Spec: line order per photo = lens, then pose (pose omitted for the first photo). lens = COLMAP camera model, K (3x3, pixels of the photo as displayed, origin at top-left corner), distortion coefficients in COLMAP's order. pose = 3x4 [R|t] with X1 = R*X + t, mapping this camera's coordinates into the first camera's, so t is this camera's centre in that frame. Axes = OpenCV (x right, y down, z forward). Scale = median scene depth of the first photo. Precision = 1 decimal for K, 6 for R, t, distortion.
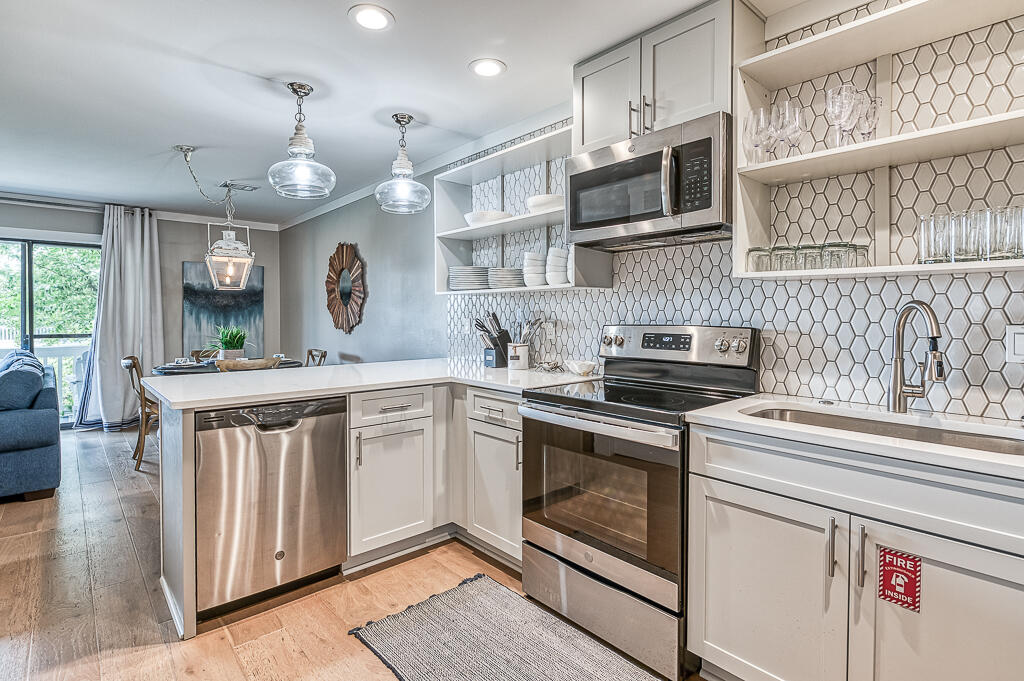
lens RADIAL K [[509.9, 0, 506.6], [0, 509.9, 325.3], [0, 0, 1]] dist [0.001190, 0.002287]
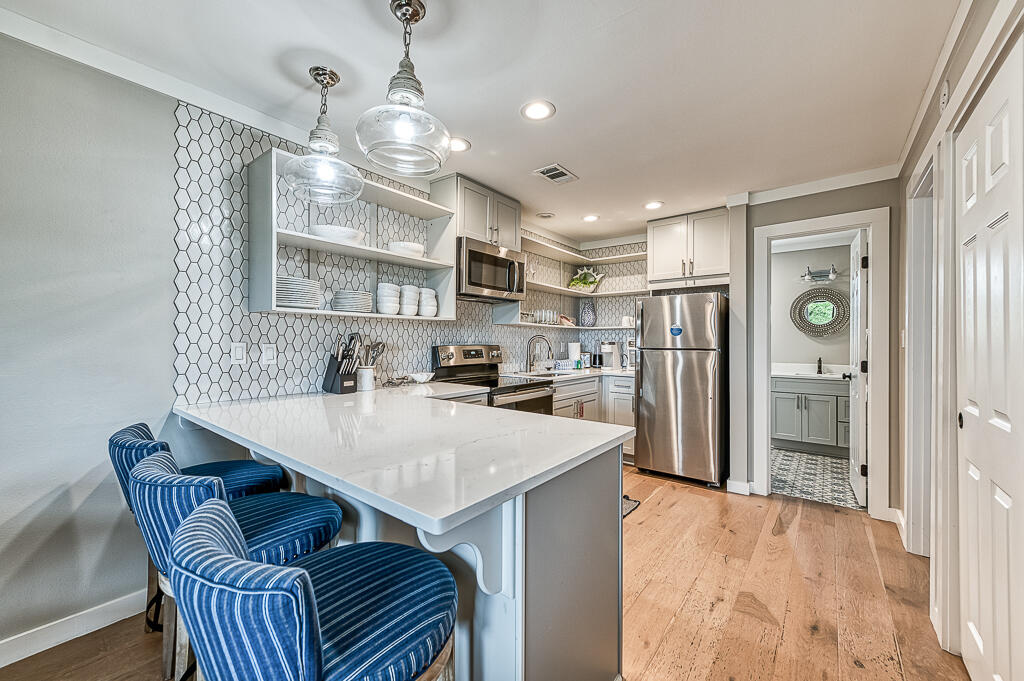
lens RADIAL K [[405.0, 0, 514.1], [0, 405.0, 343.9], [0, 0, 1]] dist [0.004902, -0.001679]
pose [[-0.195822, -0.011354, 0.980574, -1.139654], [0.014467, 0.999791, 0.014466, -0.023062], [-0.980533, 0.017019, -0.195616, 1.144090]]
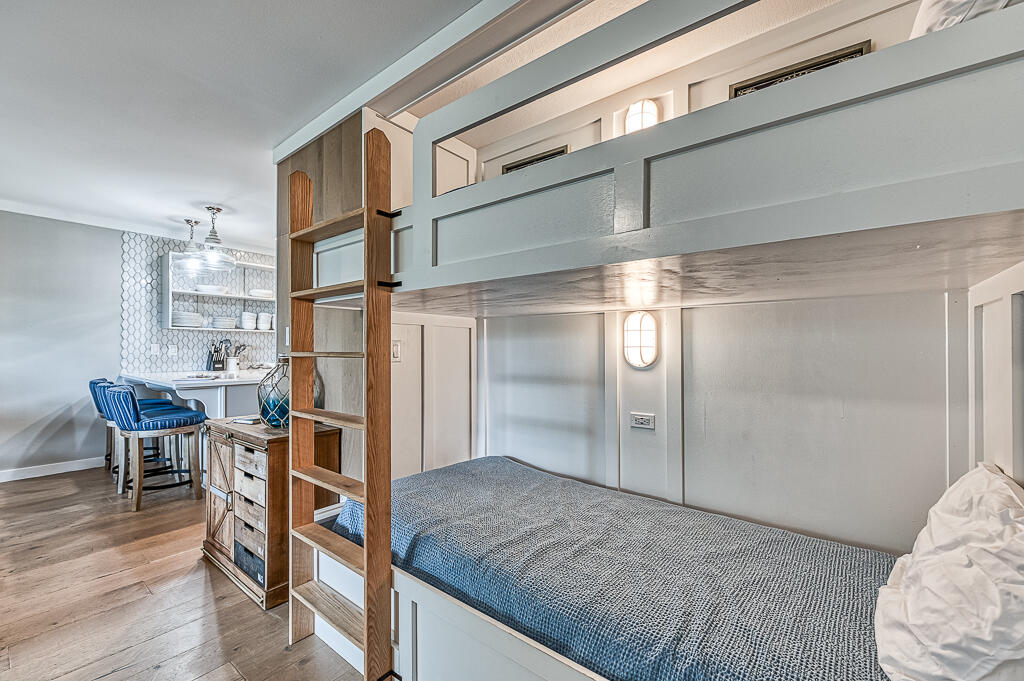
lens RADIAL K [[405.0, 0, 512.2], [0, 405.0, 351.8], [0, 0, 1]] dist [0.004902, -0.001679]
pose [[-0.204524, -0.006108, 0.978842, -2.267859], [0.012357, 0.999885, 0.008821, 0.018228], [-0.978783, 0.013900, -0.204425, 0.360820]]
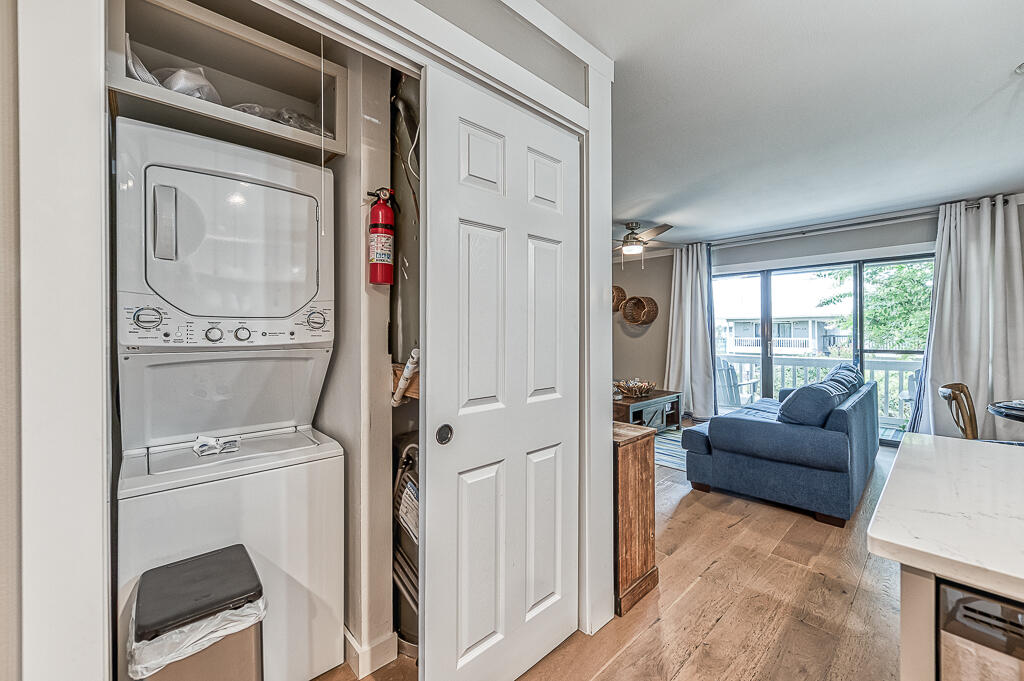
lens RADIAL K [[405.0, 0, 503.8], [0, 405.0, 328.4], [0, 0, 1]] dist [0.004902, -0.001679]
pose [[0.028608, -0.009547, -0.999545, -0.256516], [-0.013218, 0.999863, -0.009928, -0.016792], [0.999503, 0.013496, 0.028478, 0.557256]]
